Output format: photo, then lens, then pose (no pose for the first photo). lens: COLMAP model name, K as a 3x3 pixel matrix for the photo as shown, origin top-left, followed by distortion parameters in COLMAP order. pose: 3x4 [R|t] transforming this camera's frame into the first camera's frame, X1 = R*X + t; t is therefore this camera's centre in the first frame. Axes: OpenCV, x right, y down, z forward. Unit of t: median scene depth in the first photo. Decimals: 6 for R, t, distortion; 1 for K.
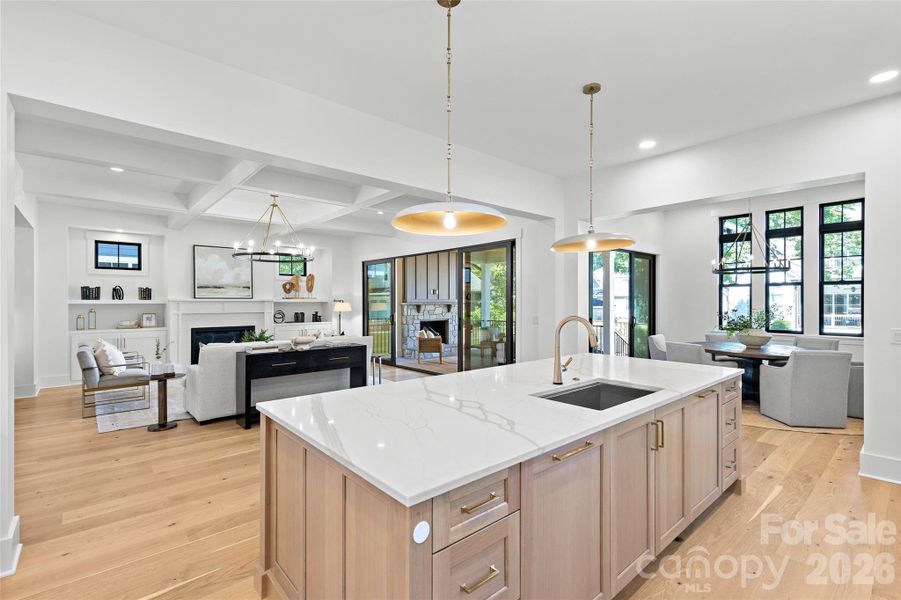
lens RADIAL K [[413.3, 0, 451.3], [0, 413.3, 301.6], [0, 0, 1]] dist [0.010275, -0.000935]
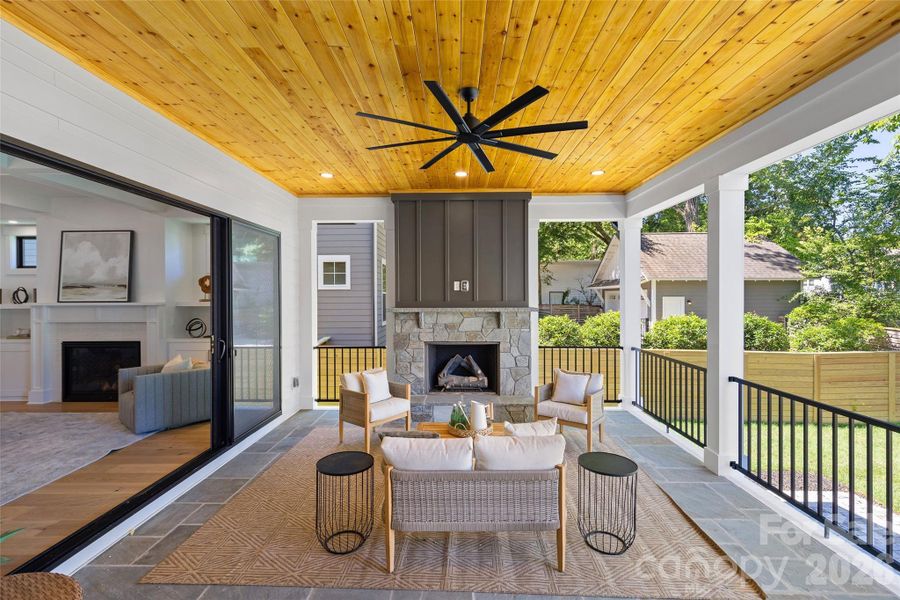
lens RADIAL K [[434.5, 0, 454.3], [0, 434.5, 301.7], [0, 0, 1]] dist [0.006246, 0.000530]
pose [[0.743551, 0.005539, -0.668656, 0.388633], [0.003695, 0.999916, 0.012392, -0.014284], [0.668669, -0.011685, 0.743468, 0.794533]]
